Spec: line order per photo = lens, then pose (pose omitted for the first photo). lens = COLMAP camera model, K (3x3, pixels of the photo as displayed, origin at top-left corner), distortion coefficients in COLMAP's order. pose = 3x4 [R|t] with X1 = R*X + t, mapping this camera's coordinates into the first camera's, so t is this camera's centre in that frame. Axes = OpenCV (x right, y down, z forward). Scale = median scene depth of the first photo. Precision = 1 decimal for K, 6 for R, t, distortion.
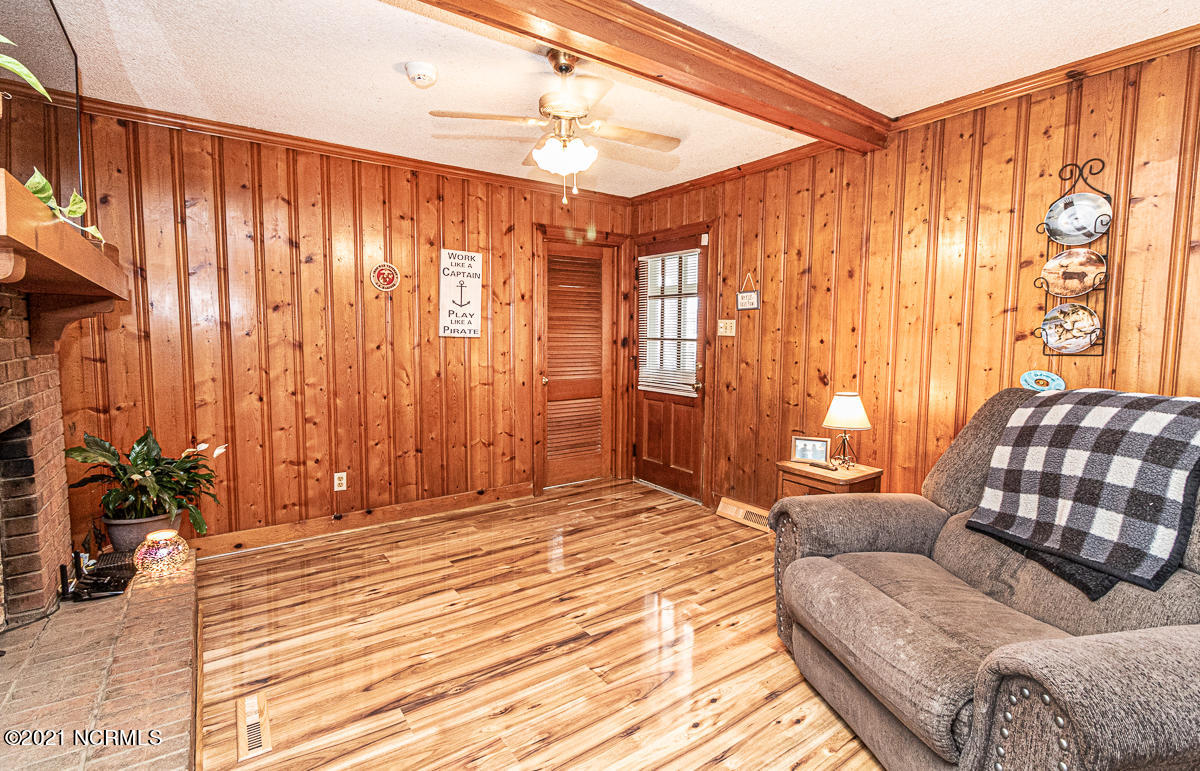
lens RADIAL K [[563.3, 0, 603.3], [0, 563.3, 380.0], [0, 0, 1]] dist [0.029351, 0.000332]
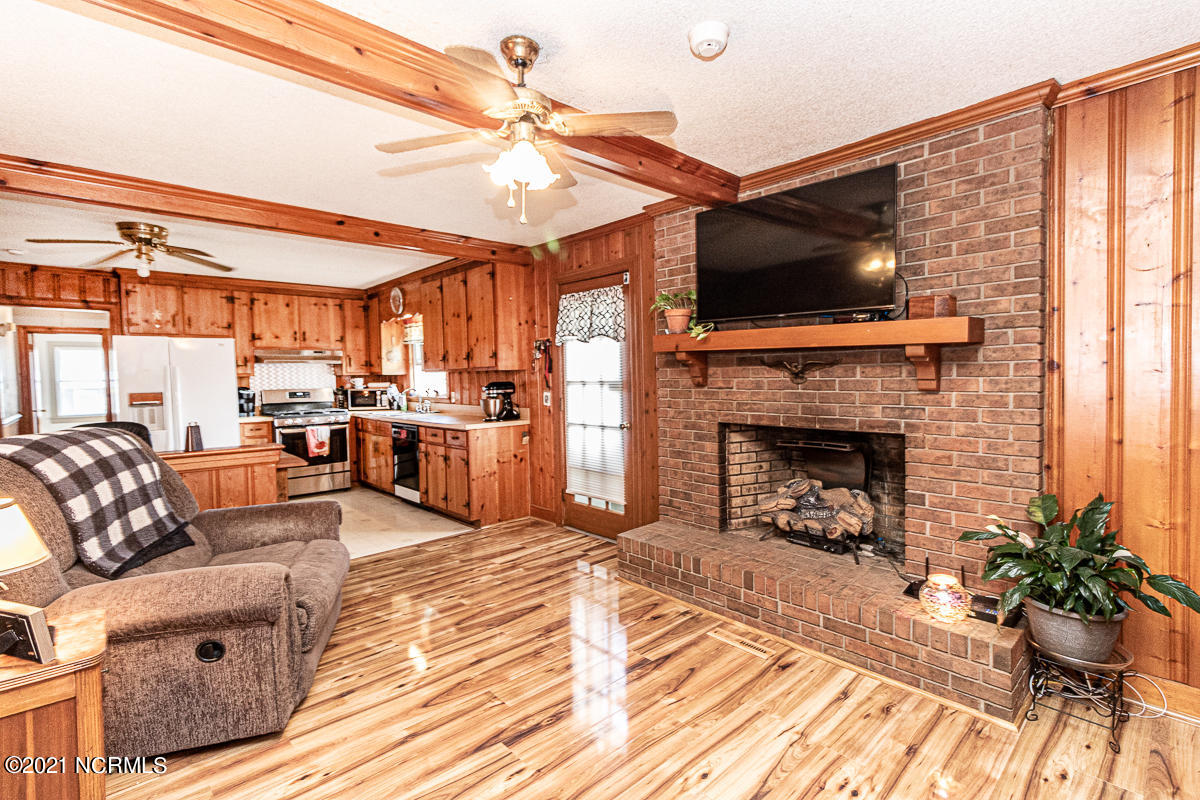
lens RADIAL K [[558.2, 0, 606.6], [0, 558.2, 397.3], [0, 0, 1]] dist [0.003090, 0.000250]
pose [[-0.991971, 0.018912, -0.125045, -0.055280], [0.003788, 0.992755, 0.120093, -0.100889], [0.126410, 0.118655, -0.984856, 1.188697]]
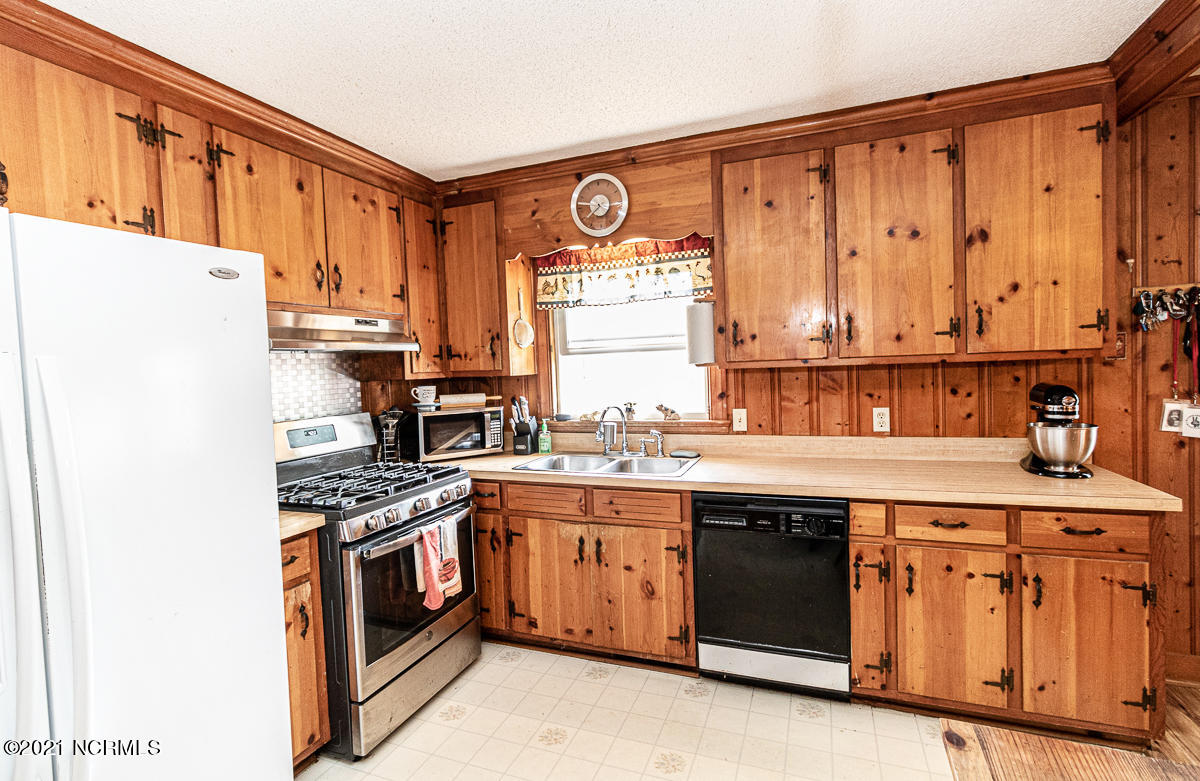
lens RADIAL K [[565.9, 0, 602.9], [0, 565.9, 385.0], [0, 0, 1]] dist [-0.000109, 0.002366]
pose [[-0.834053, 0.046547, -0.549717, 0.782958], [-0.012673, 0.994555, 0.103441, -0.031287], [0.551539, 0.093242, -0.828922, 0.037472]]
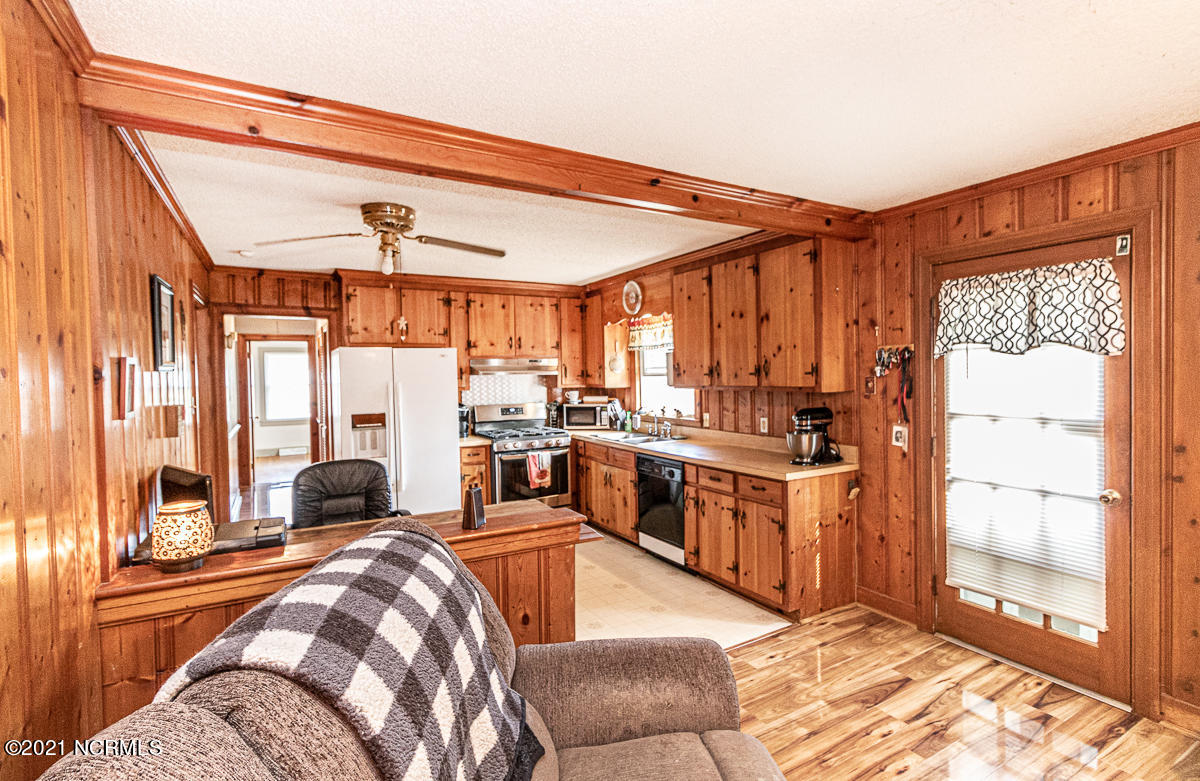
lens RADIAL K [[565.9, 0, 603.7], [0, 565.9, 386.0], [0, 0, 1]] dist [-0.000109, 0.002366]
pose [[-0.995077, 0.010624, 0.098535, 0.297100], [0.020917, 0.994354, 0.104028, -0.121770], [-0.096874, 0.105577, -0.989681, 0.797955]]
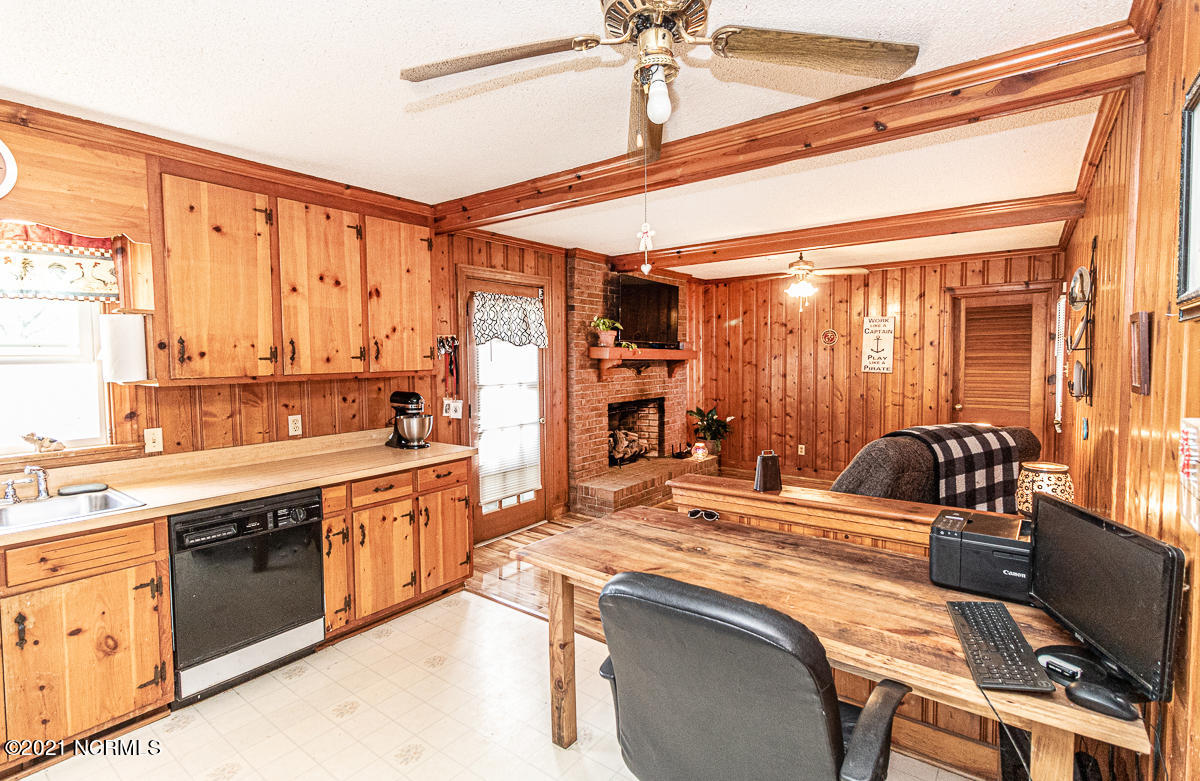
lens RADIAL K [[565.9, 0, 607.3], [0, 565.9, 384.2], [0, 0, 1]] dist [-0.000109, 0.002366]
pose [[0.309443, 0.044545, -0.949874, 1.074243], [-0.068480, 0.997353, 0.024463, -0.035190], [0.948449, 0.057478, 0.311674, -0.180628]]
